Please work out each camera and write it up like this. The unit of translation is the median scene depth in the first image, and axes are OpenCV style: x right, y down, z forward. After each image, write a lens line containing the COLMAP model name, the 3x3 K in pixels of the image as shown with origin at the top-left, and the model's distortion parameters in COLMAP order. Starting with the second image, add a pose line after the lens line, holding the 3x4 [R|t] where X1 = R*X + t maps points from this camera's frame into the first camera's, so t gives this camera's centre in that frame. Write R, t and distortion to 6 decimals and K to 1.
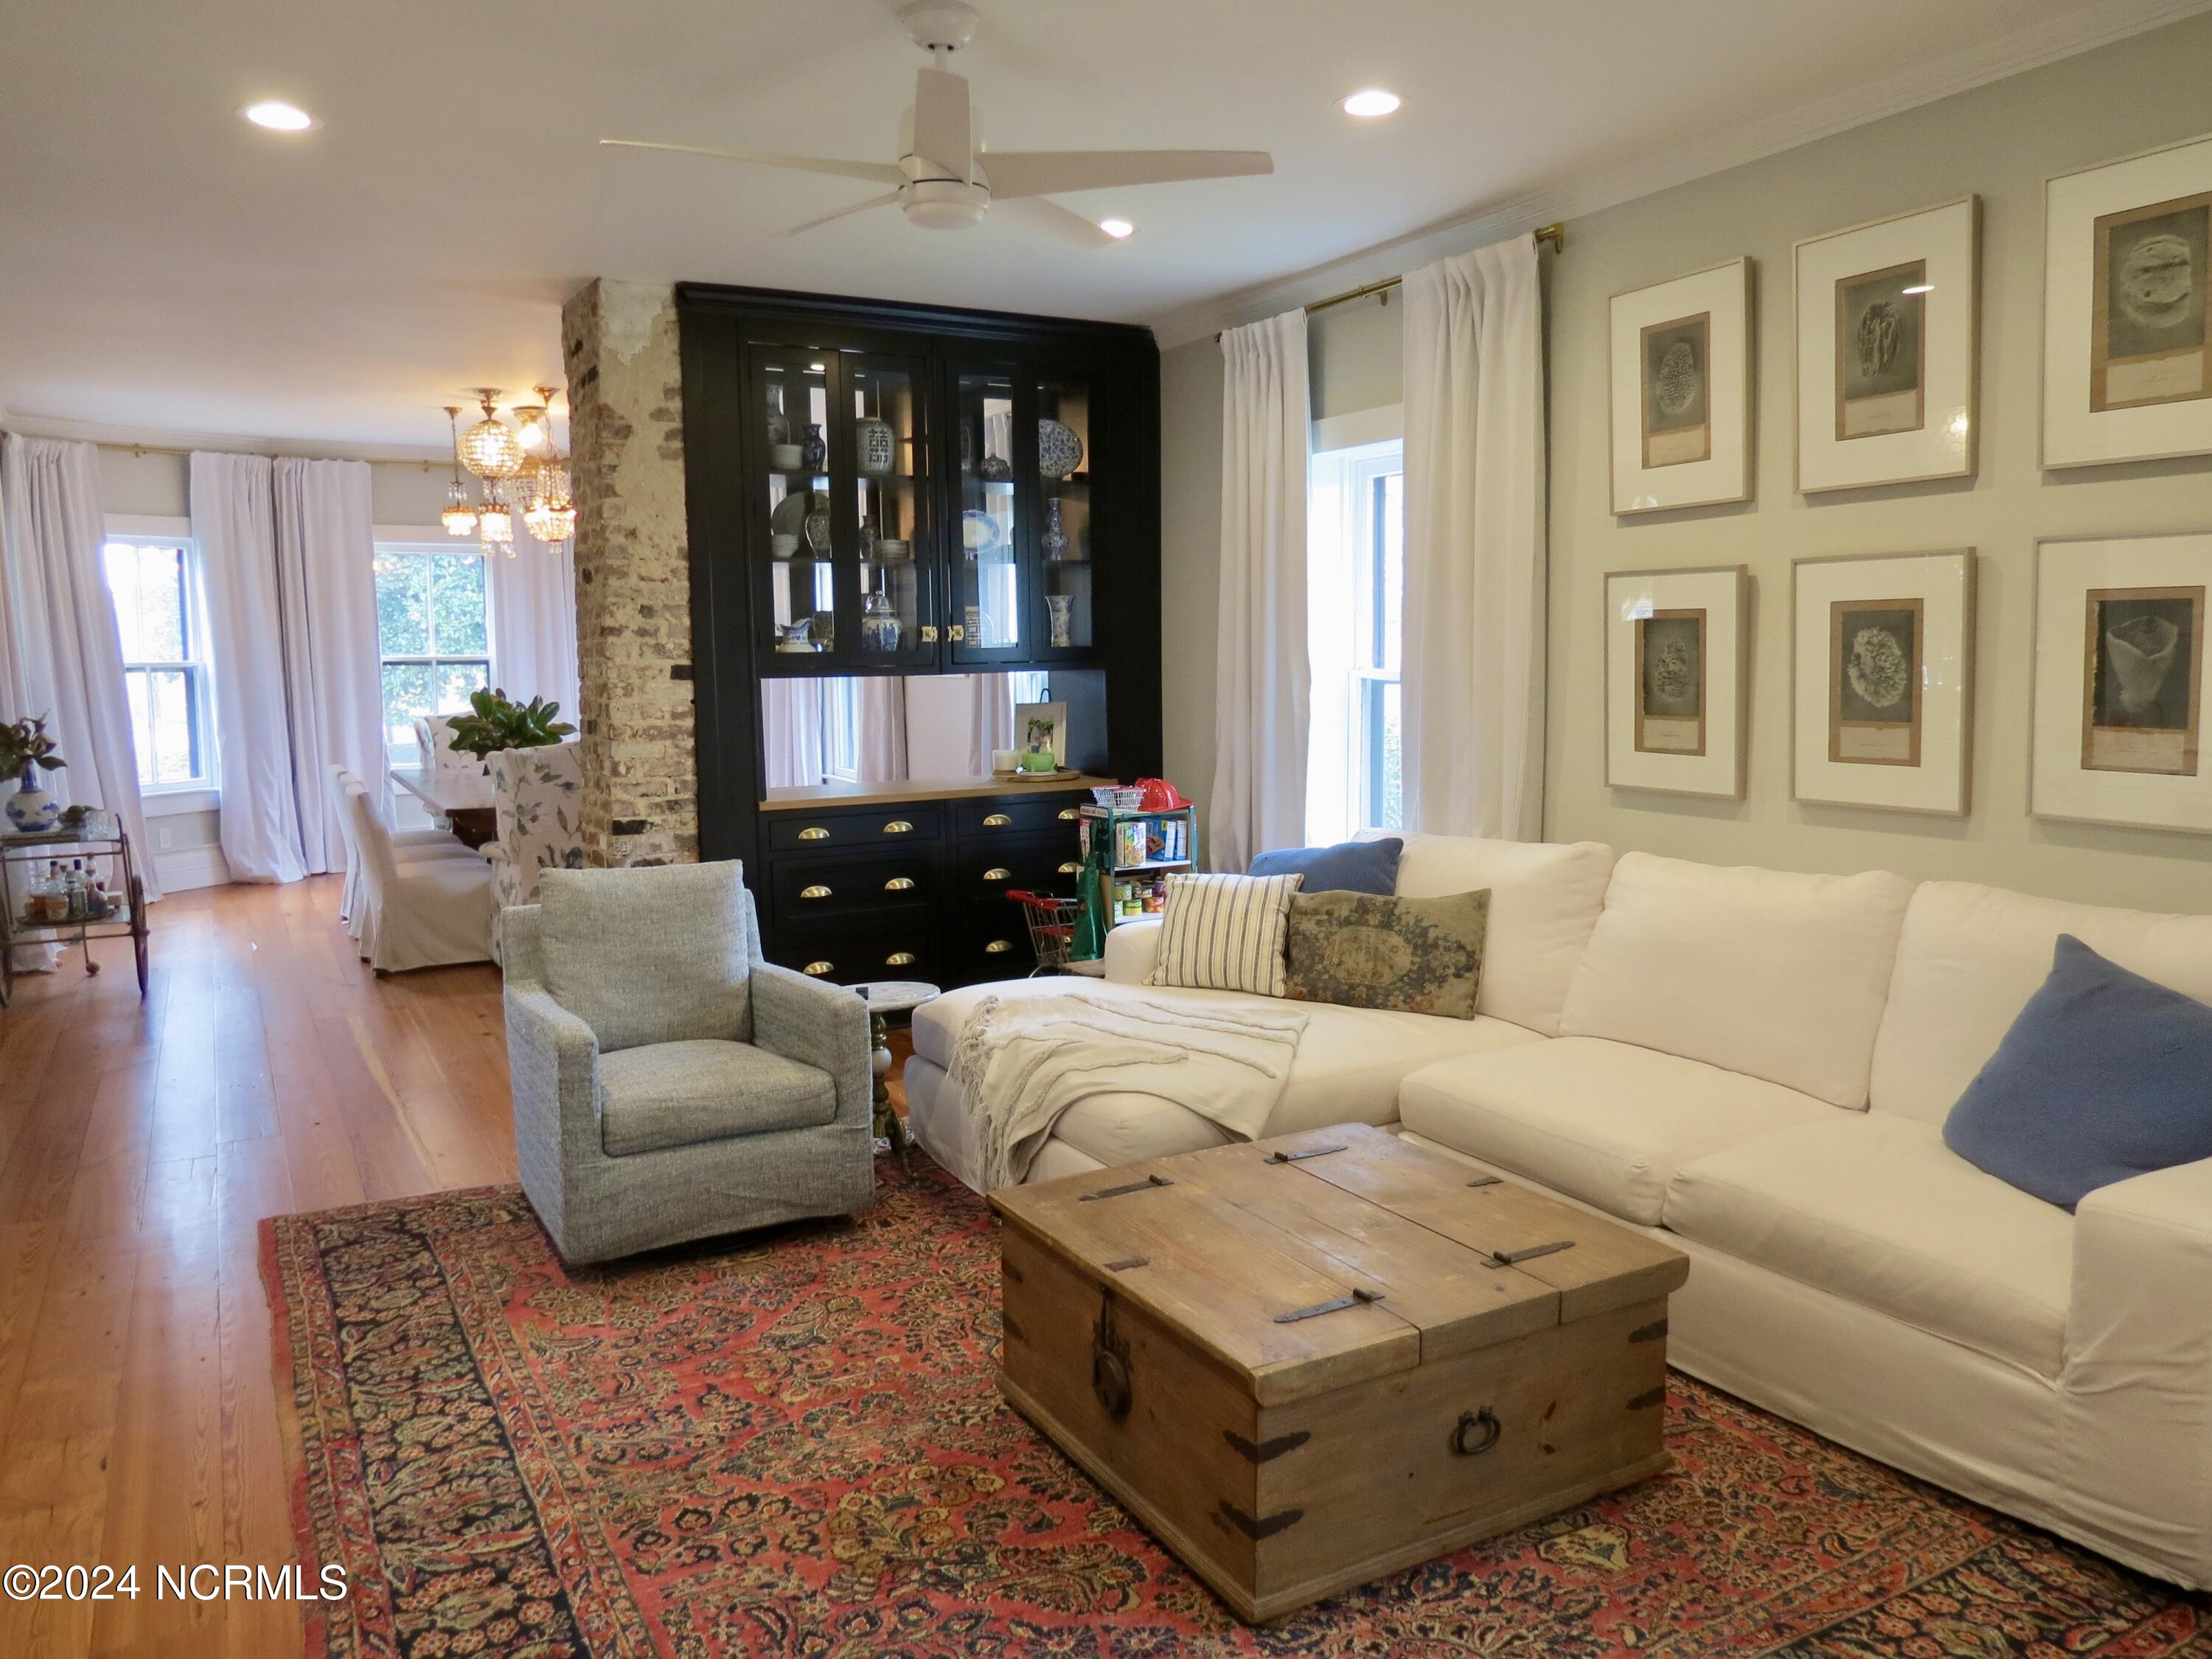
lens RADIAL K [[1568.2, 0, 1102.7], [0, 1568.2, 828.1], [0, 0, 1]] dist [-0.033674, 0.016115]
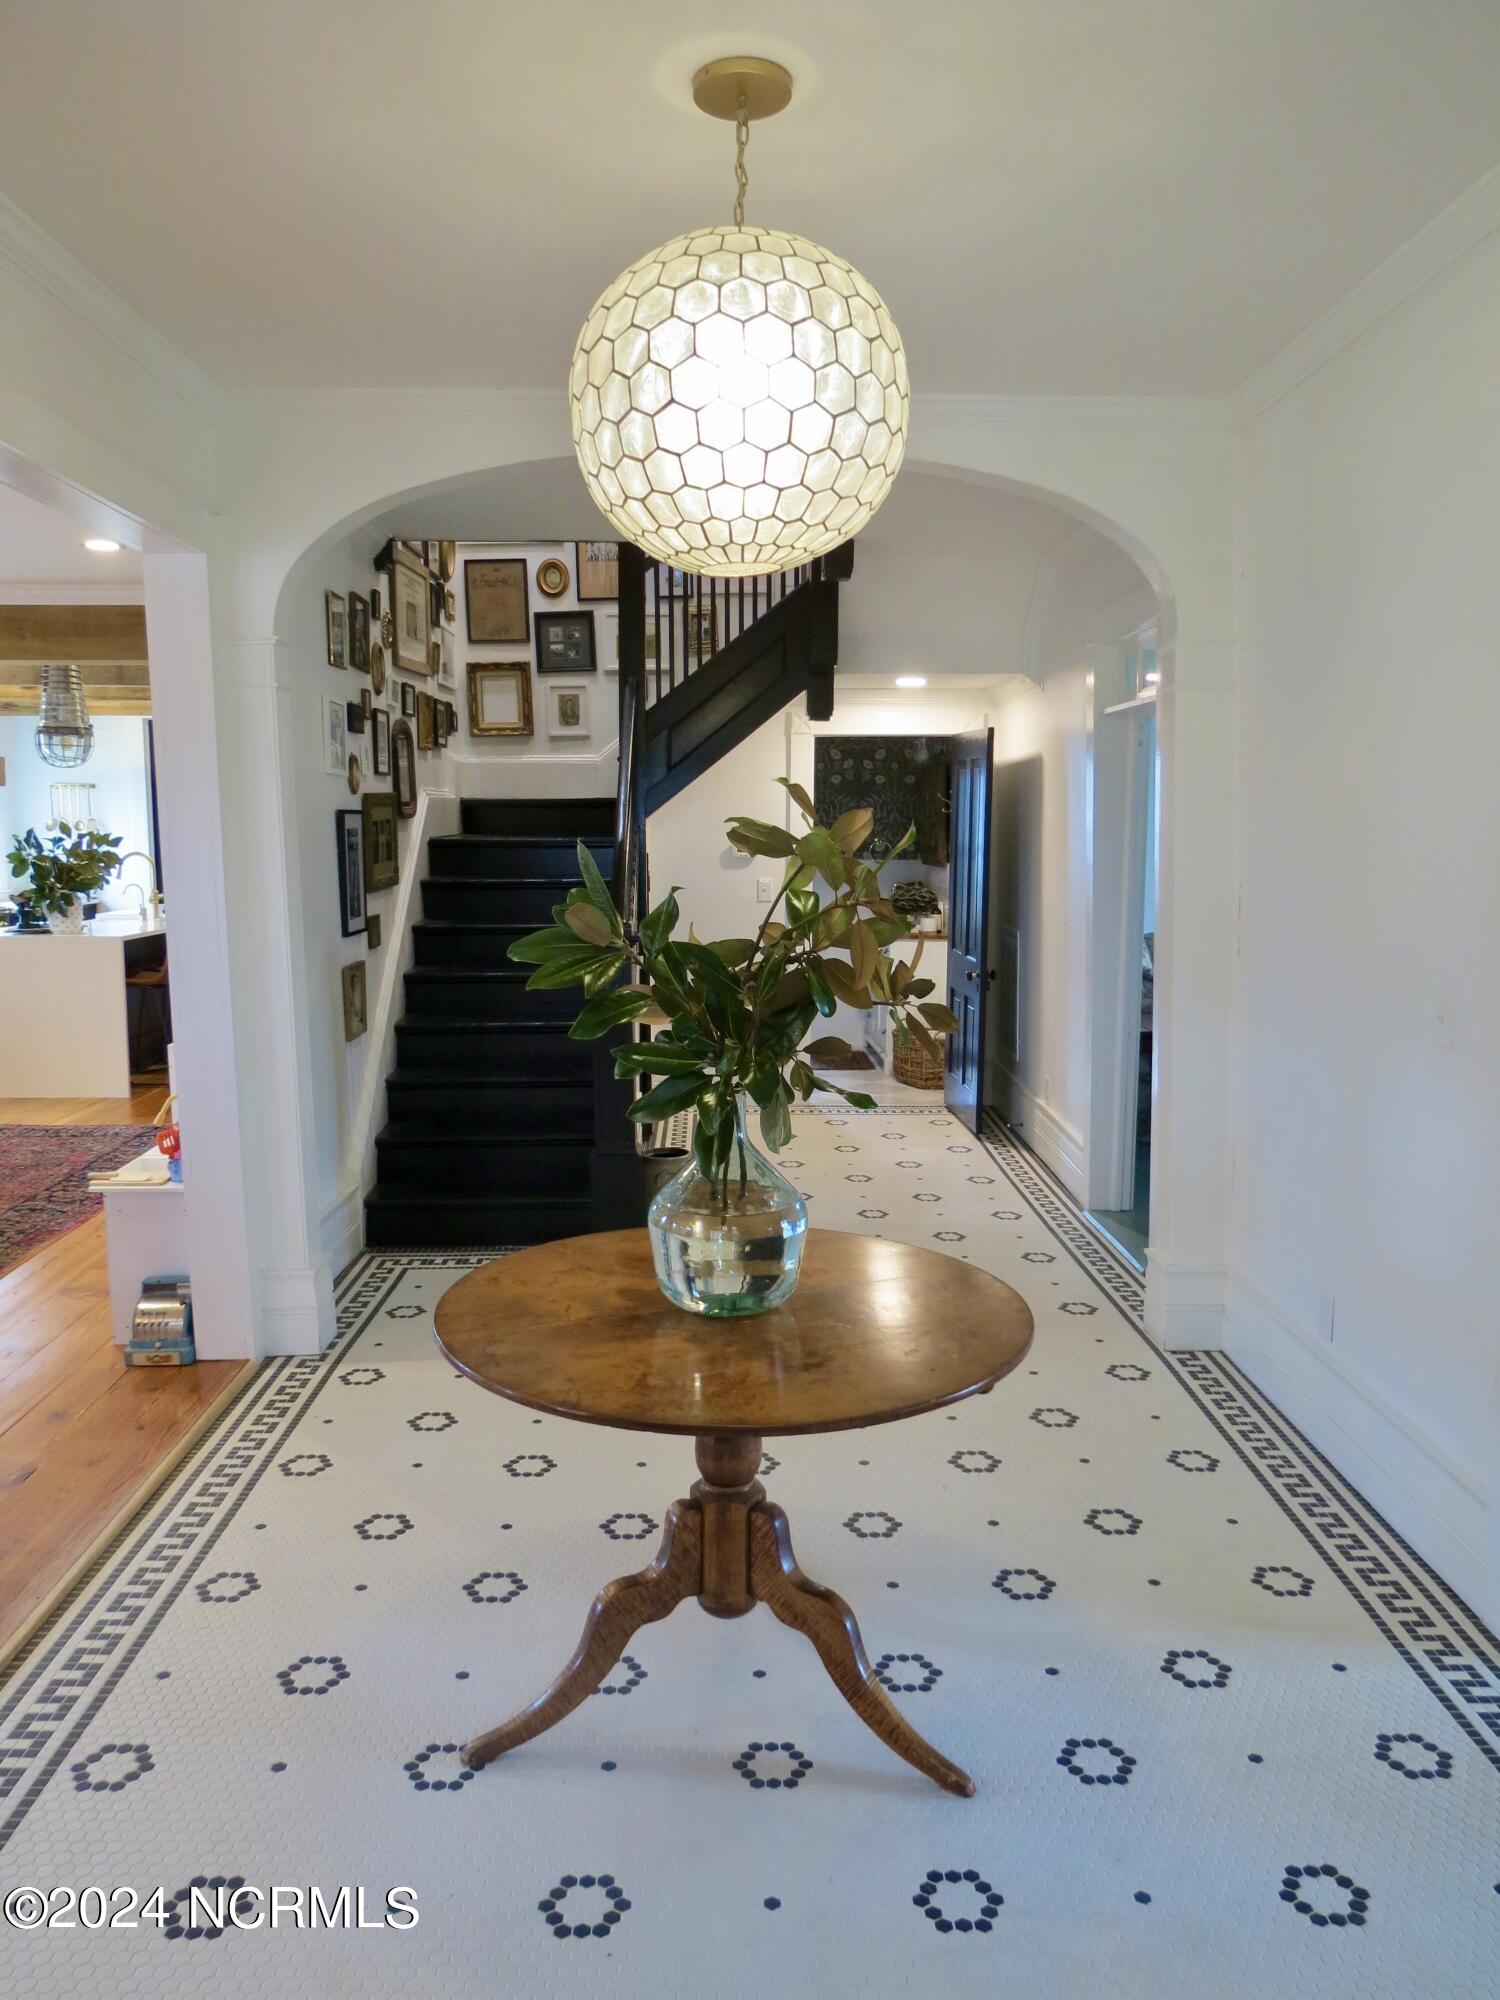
lens RADIAL K [[1417.9, 0, 755.7], [0, 1417.9, 1001.4], [0, 0, 1]] dist [-0.033674, 0.016115]
pose [[-0.882543, -0.050216, 0.467542, -1.109685], [0.062450, 0.972958, 0.222380, -0.129506], [-0.466066, 0.225458, -0.855542, 1.051287]]
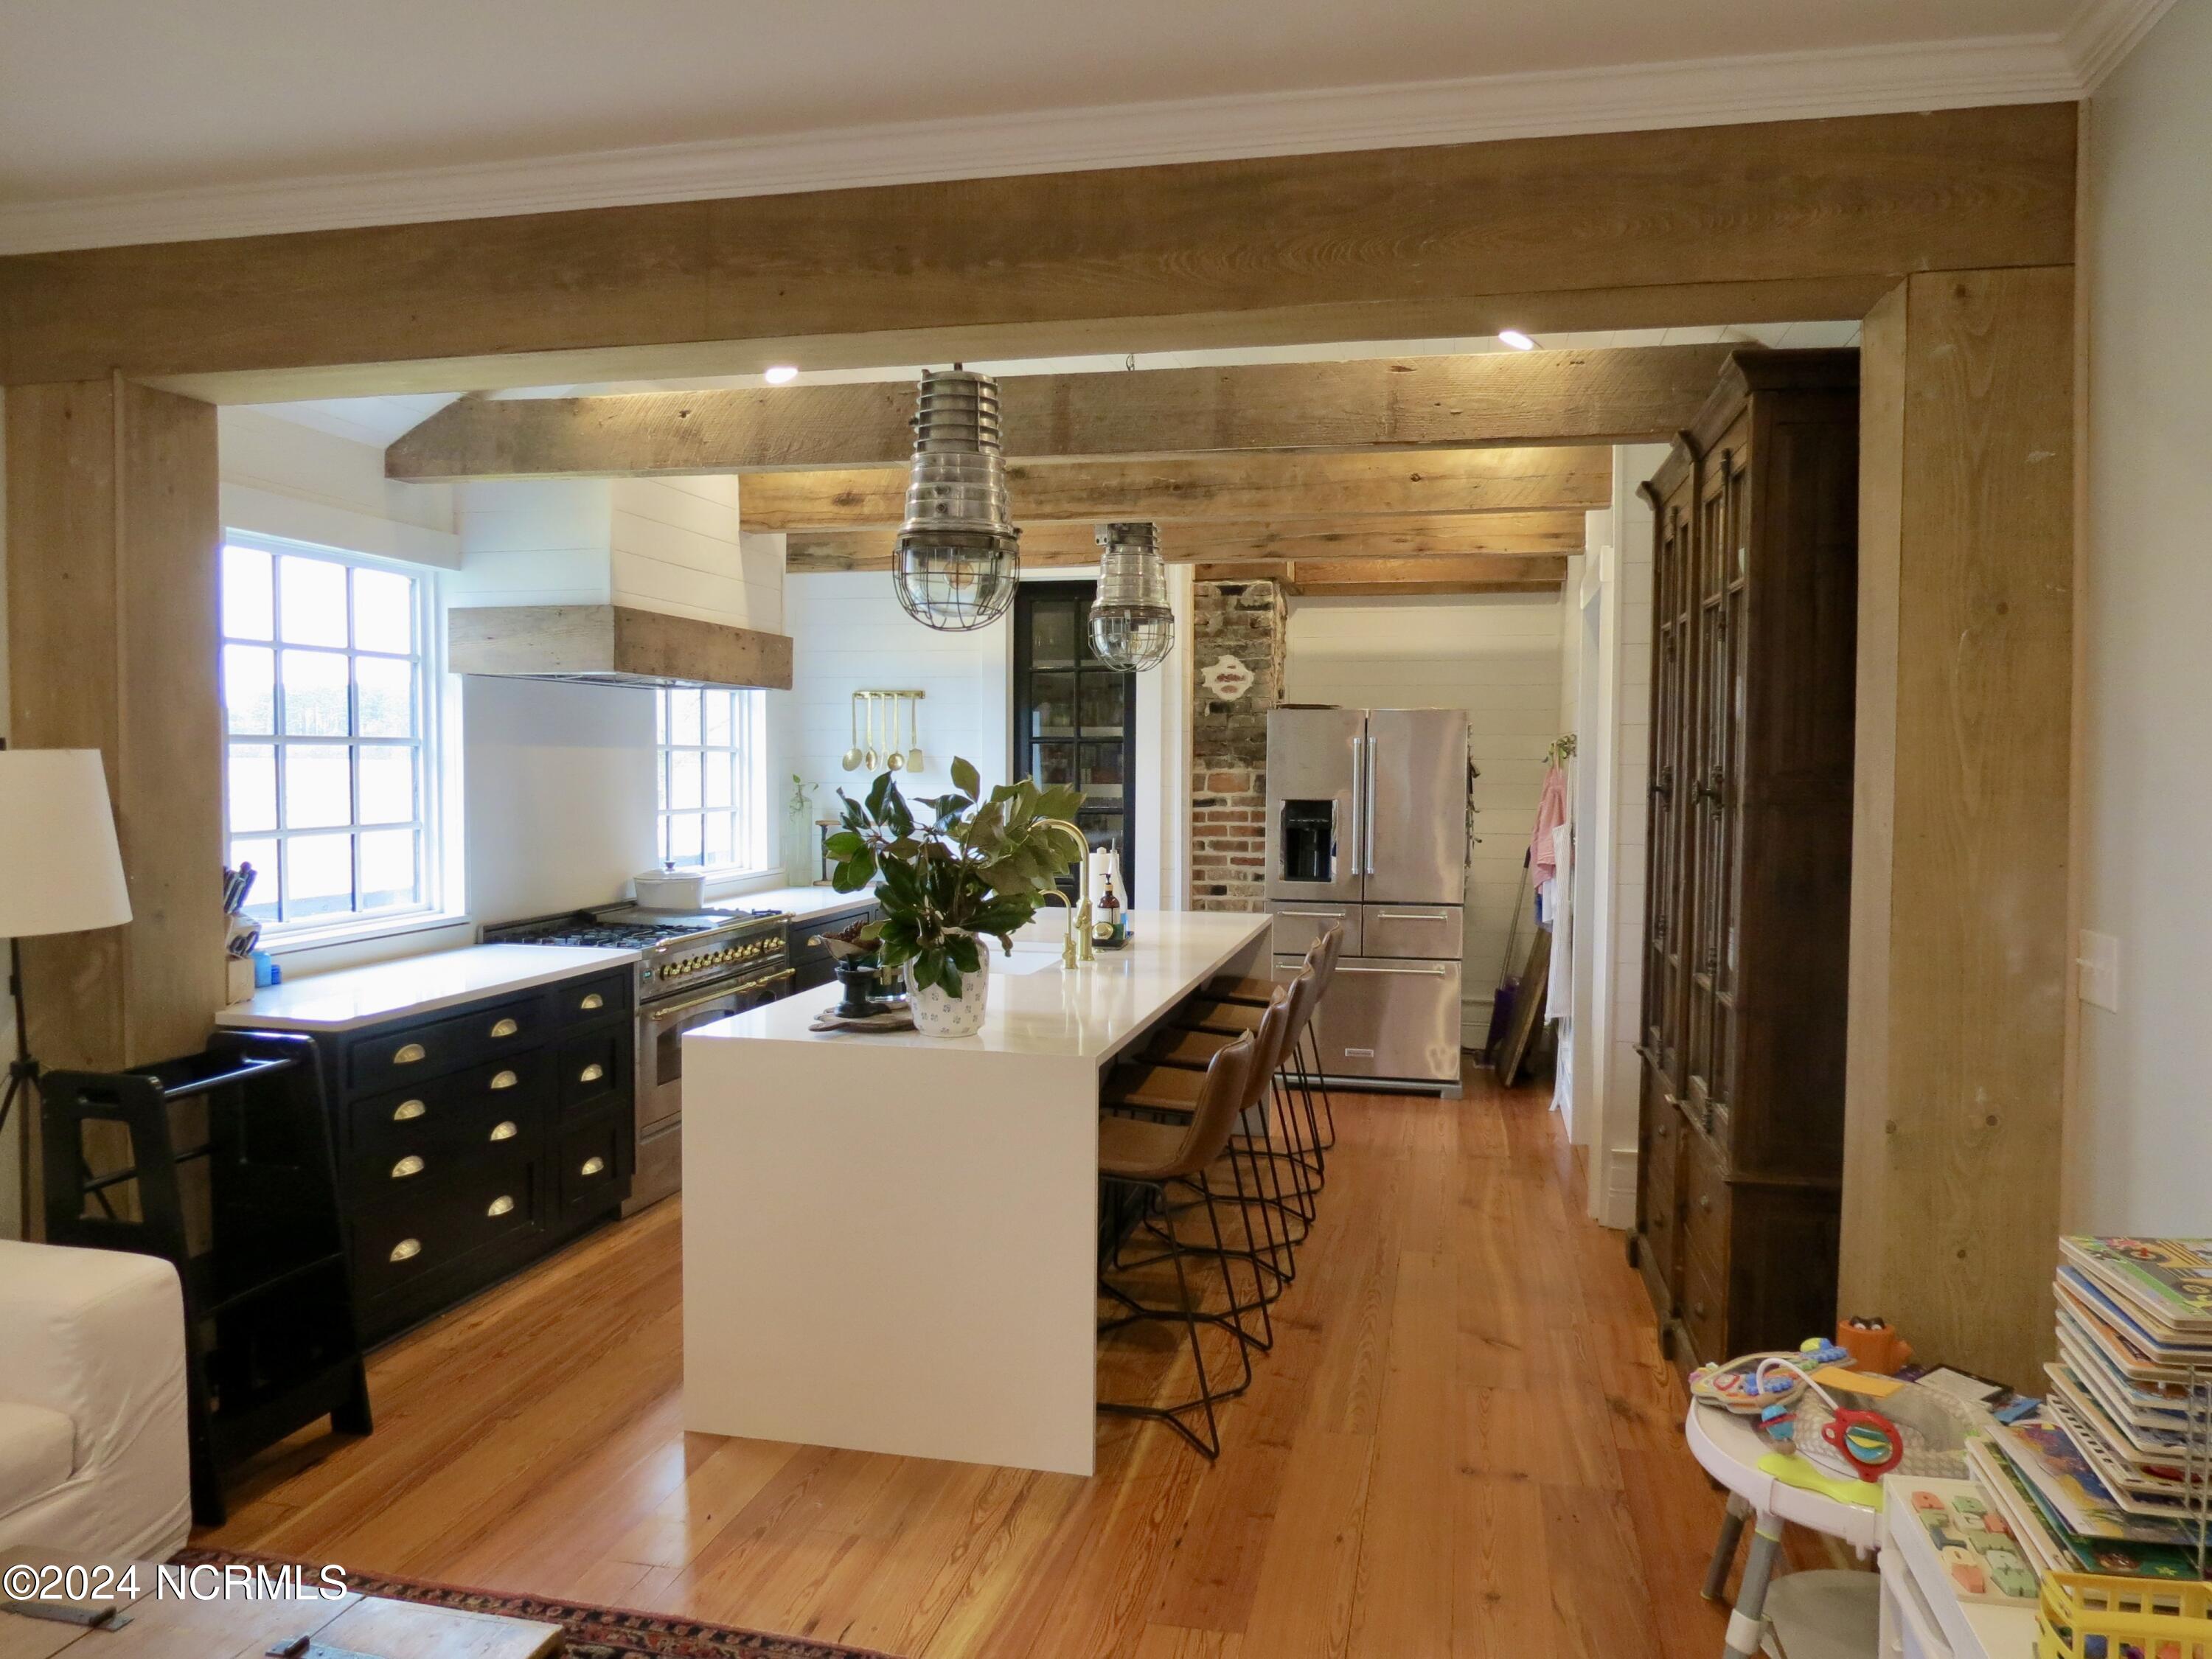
lens RADIAL K [[1568.2, 0, 1115.5], [0, 1568.2, 821.5], [0, 0, 1]] dist [-0.033674, 0.016115]
pose [[-0.736116, -0.020398, 0.676548, -0.295233], [0.084376, 0.988984, 0.121623, -0.079682], [-0.671576, 0.146613, -0.726285, 0.542593]]
